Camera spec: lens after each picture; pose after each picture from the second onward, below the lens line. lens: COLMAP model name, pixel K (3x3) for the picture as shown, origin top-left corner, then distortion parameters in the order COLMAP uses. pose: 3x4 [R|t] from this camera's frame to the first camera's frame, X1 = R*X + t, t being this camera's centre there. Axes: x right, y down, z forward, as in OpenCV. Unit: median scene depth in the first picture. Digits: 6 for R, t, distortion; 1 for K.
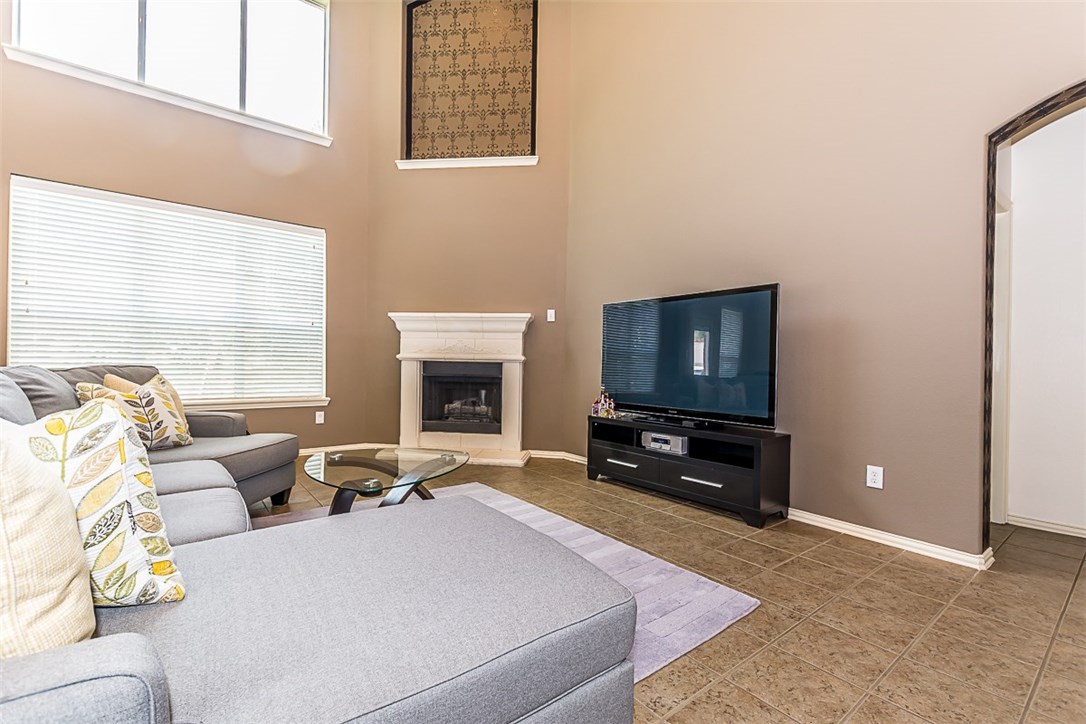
lens RADIAL K [[471.1, 0, 543.0], [0, 471.1, 362.0], [0, 0, 1]] dist [0.006481, -0.001120]
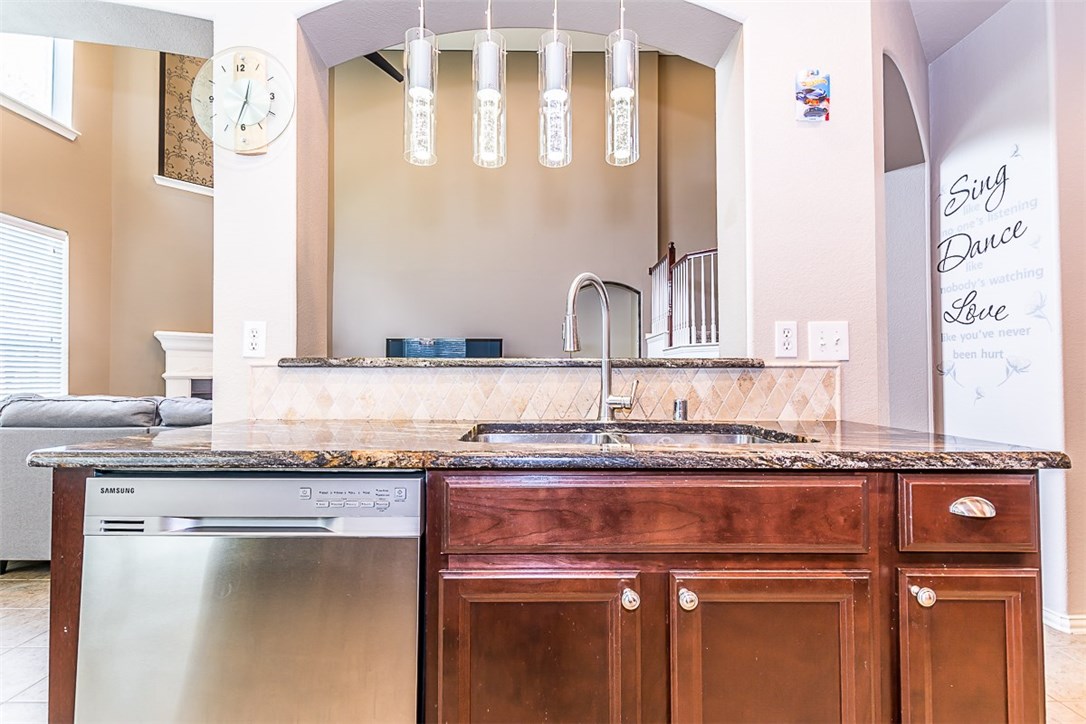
lens RADIAL K [[471.1, 0, 543.0], [0, 471.1, 362.0], [0, 0, 1]] dist [0.006481, -0.001120]
pose [[0.616849, 0.007400, 0.787047, -0.602631], [0.007314, 0.999859, -0.015134, -0.019153], [-0.787048, 0.015091, 0.616707, -0.238116]]
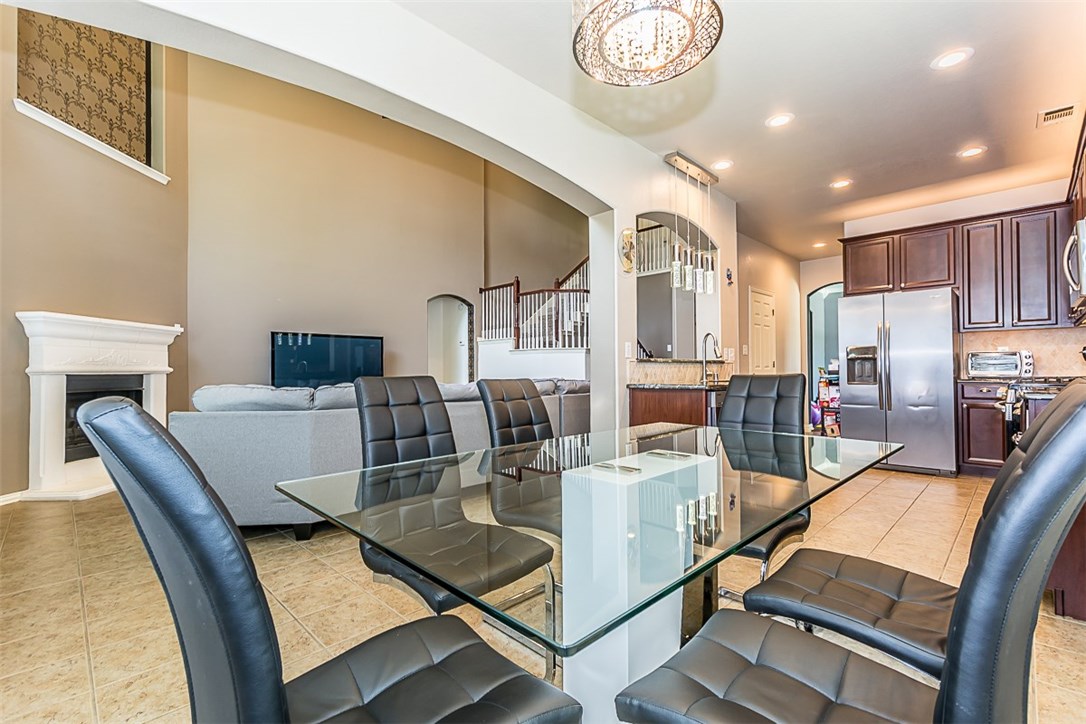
lens RADIAL K [[471.1, 0, 543.0], [0, 471.1, 362.0], [0, 0, 1]] dist [0.006481, -0.001120]
pose [[-0.113704, 0.002152, 0.993512, -1.154351], [0.002022, 0.999996, -0.001934, -0.021090], [-0.993513, 0.001789, -0.113708, 0.287667]]
